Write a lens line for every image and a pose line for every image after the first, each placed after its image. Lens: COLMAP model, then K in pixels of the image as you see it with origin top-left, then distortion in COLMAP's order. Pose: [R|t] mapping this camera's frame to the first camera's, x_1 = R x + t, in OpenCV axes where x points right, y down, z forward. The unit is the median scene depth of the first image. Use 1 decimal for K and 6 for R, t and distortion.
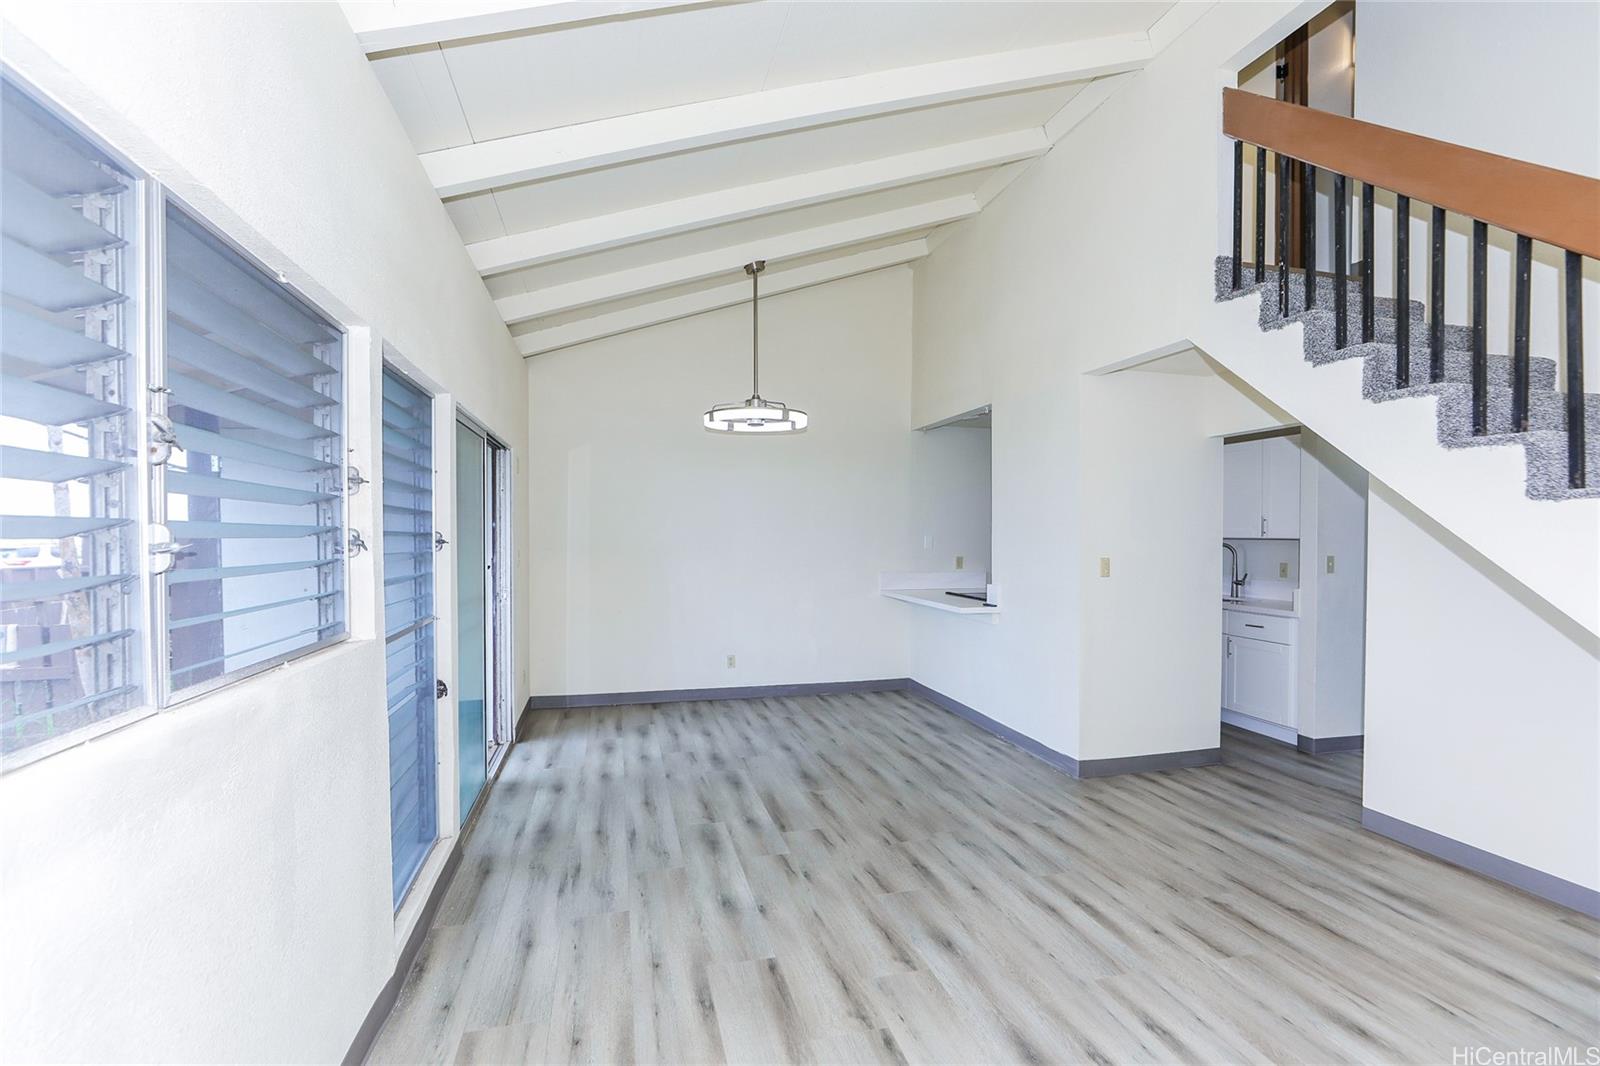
lens RADIAL K [[728.4, 0, 799.8], [0, 728.4, 537.4], [0, 0, 1]] dist [-0.019372, 0.005596]
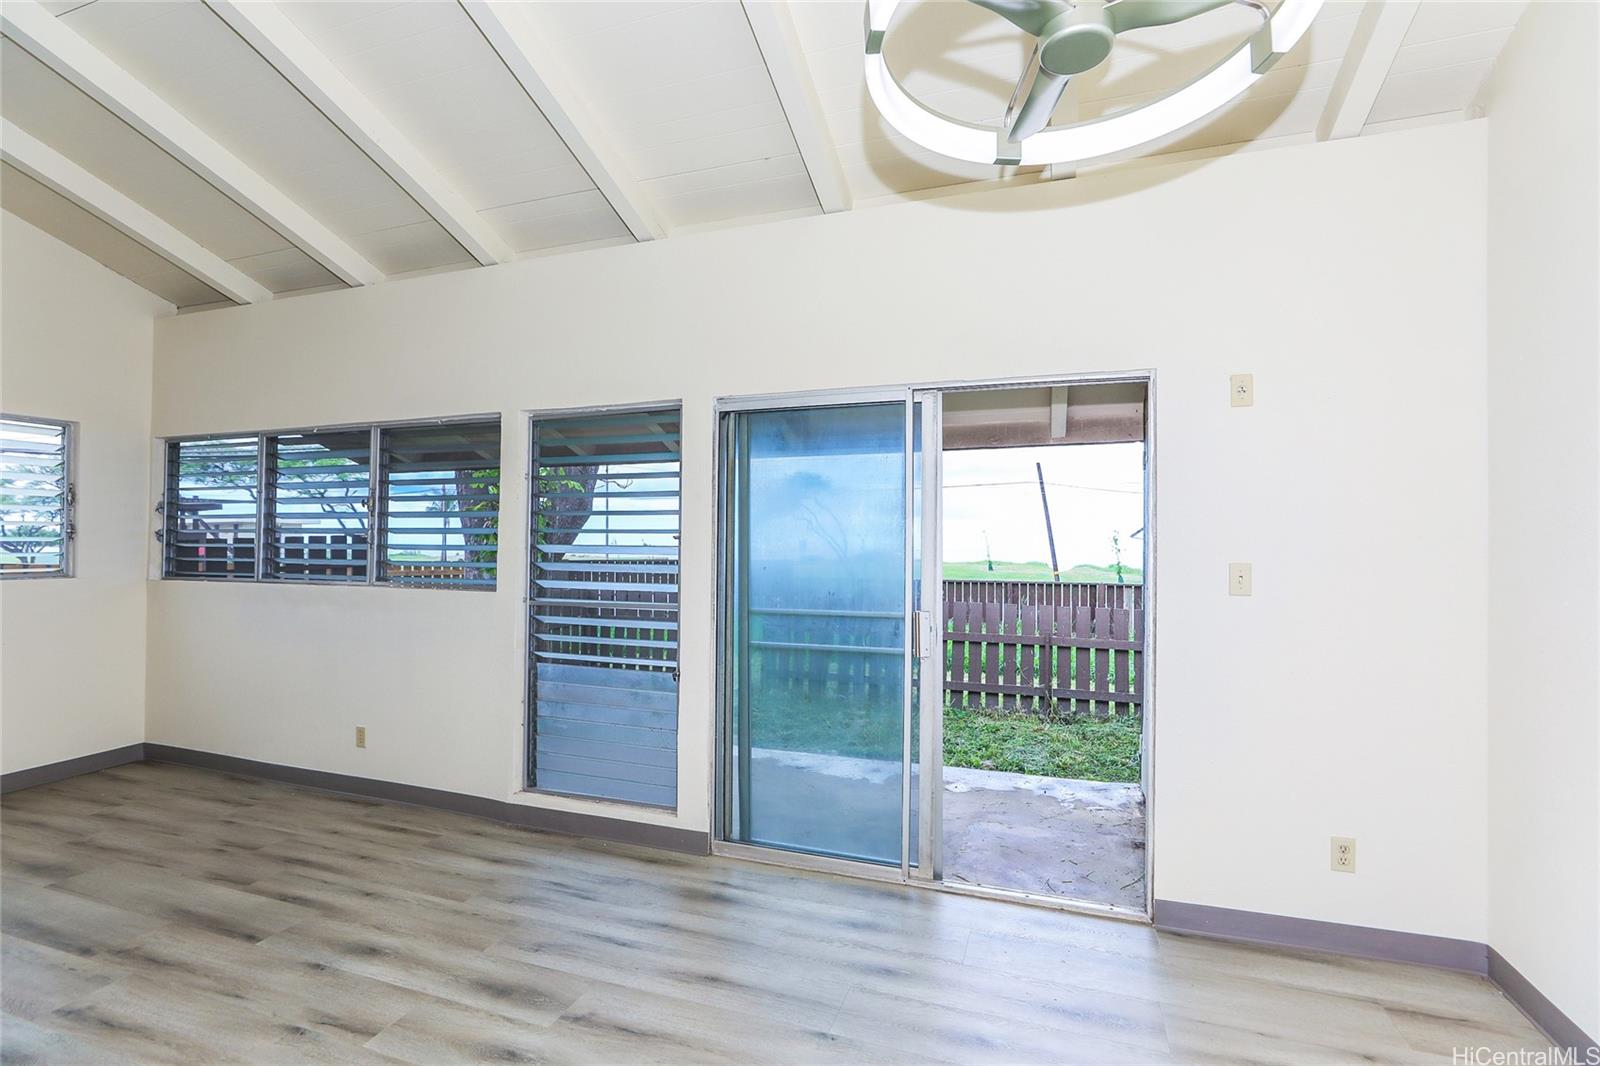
lens RADIAL K [[728.4, 0, 795.7], [0, 728.4, 528.9], [0, 0, 1]] dist [-0.019372, 0.005596]
pose [[-0.558411, -0.032044, -0.828945, 0.287581], [-0.015514, 0.999482, -0.028186, 0.023609], [0.829419, -0.002879, -0.558619, 1.616824]]
